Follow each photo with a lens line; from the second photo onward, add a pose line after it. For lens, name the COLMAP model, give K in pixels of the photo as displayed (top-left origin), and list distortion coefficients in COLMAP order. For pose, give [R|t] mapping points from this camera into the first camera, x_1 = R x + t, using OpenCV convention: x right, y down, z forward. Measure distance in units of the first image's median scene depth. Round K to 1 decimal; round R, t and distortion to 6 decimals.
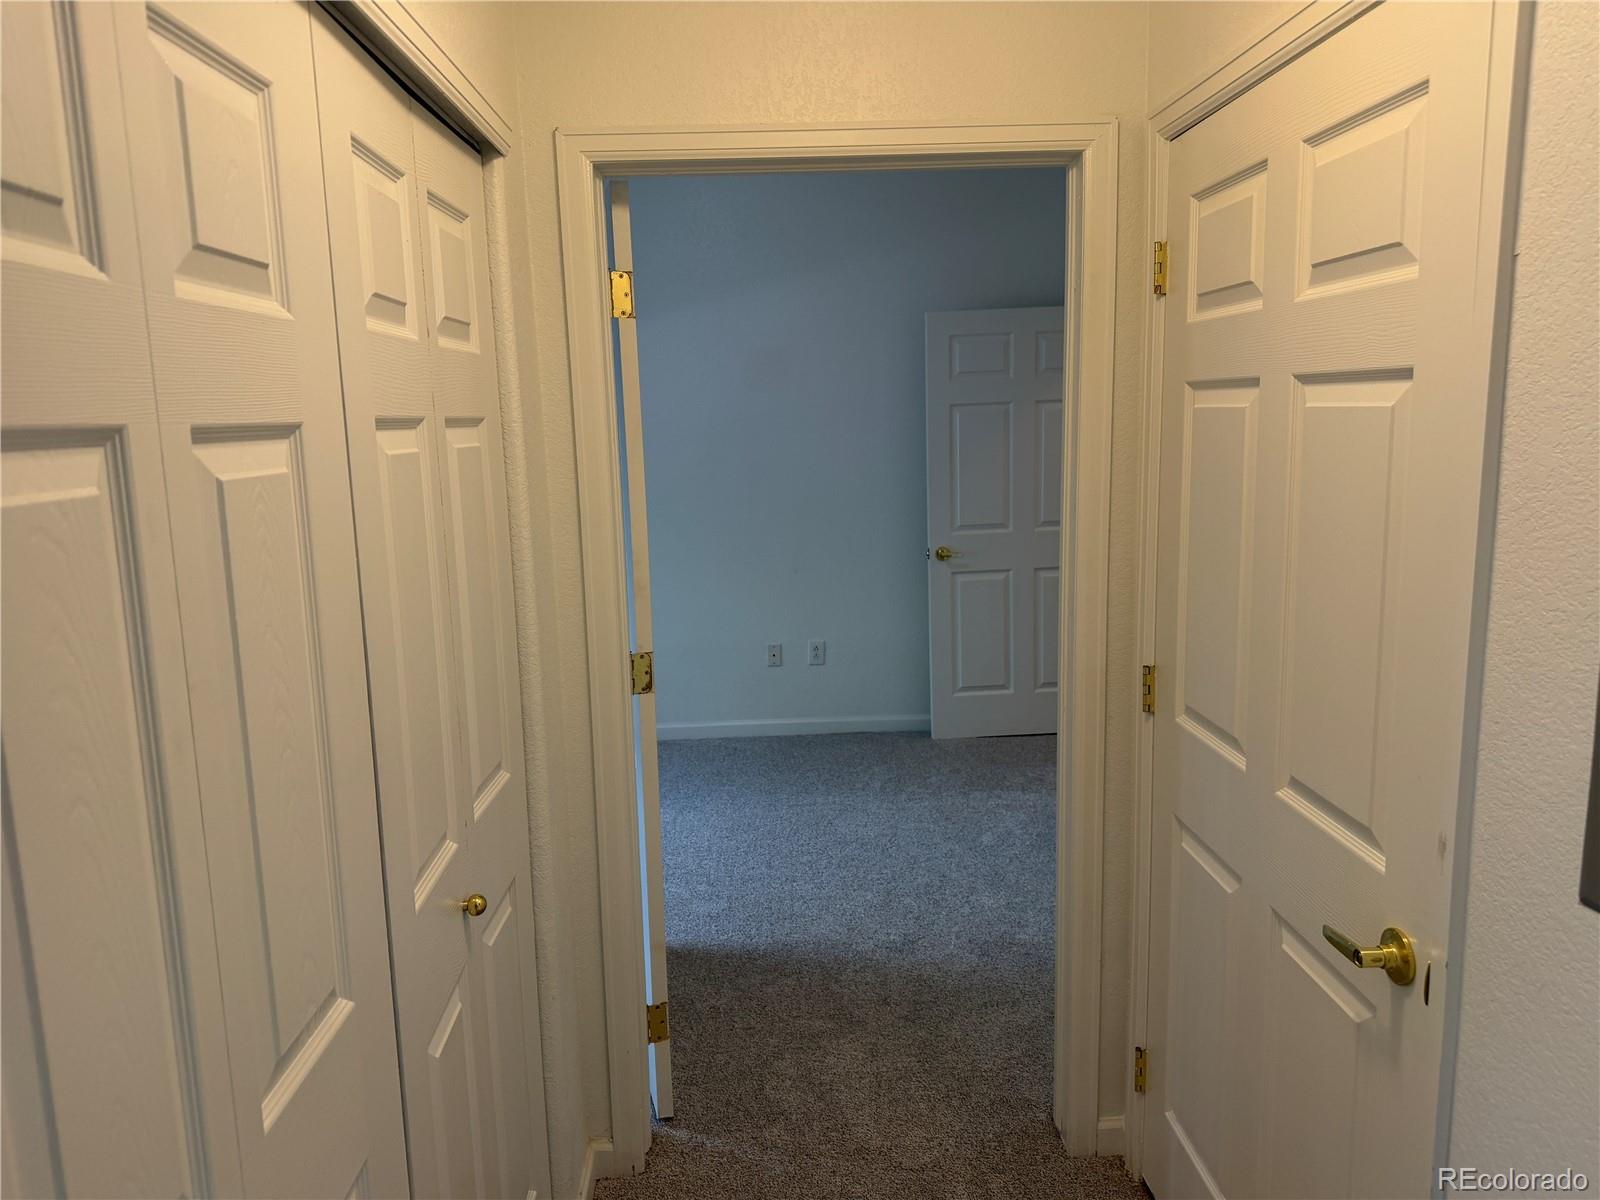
lens RADIAL K [[1113.1, 0, 798.7], [0, 1113.1, 588.8], [0, 0, 1]] dist [0.071582, -0.094174]
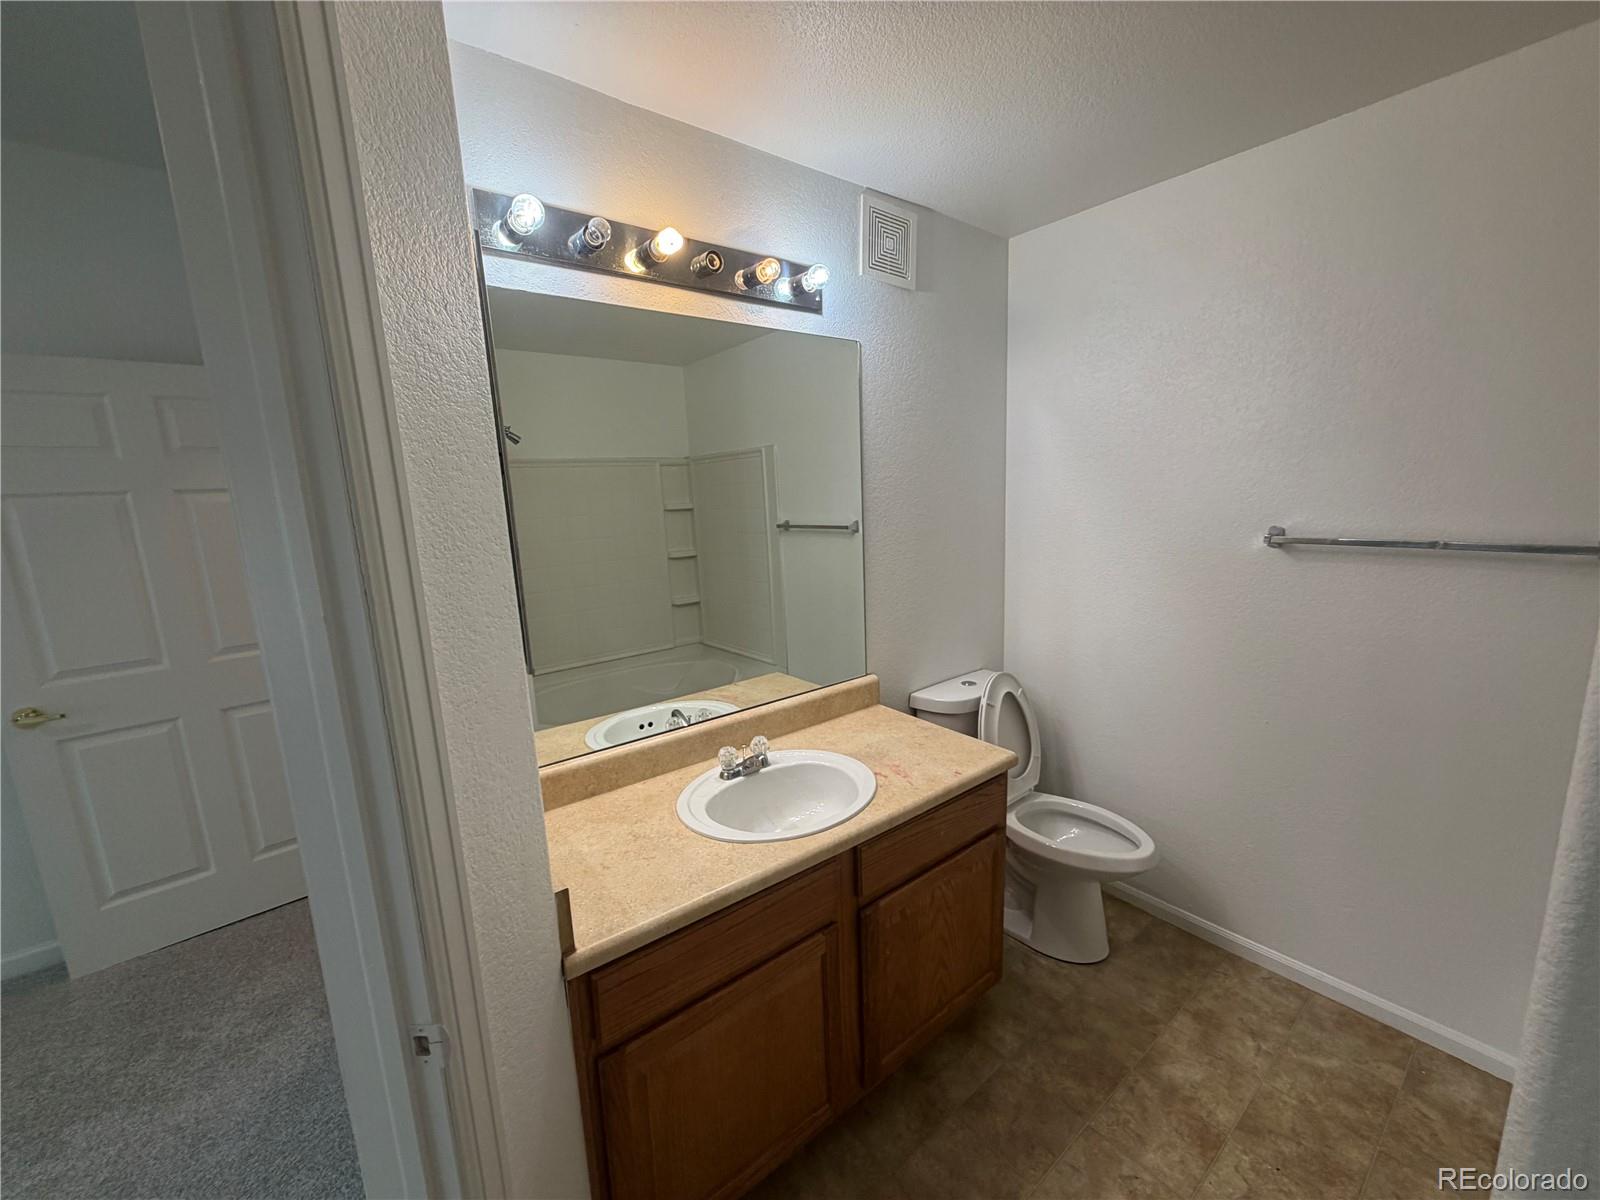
lens RADIAL K [[636.9, 0, 795.3], [0, 636.9, 605.4], [0, 0, 1]] dist [-0.000111, -0.000064]
pose [[0.804650, -0.110662, 0.583345, 0.283114], [0.116254, 0.992825, 0.027983, -0.055811], [-0.582257, 0.045300, 0.811742, 0.417150]]
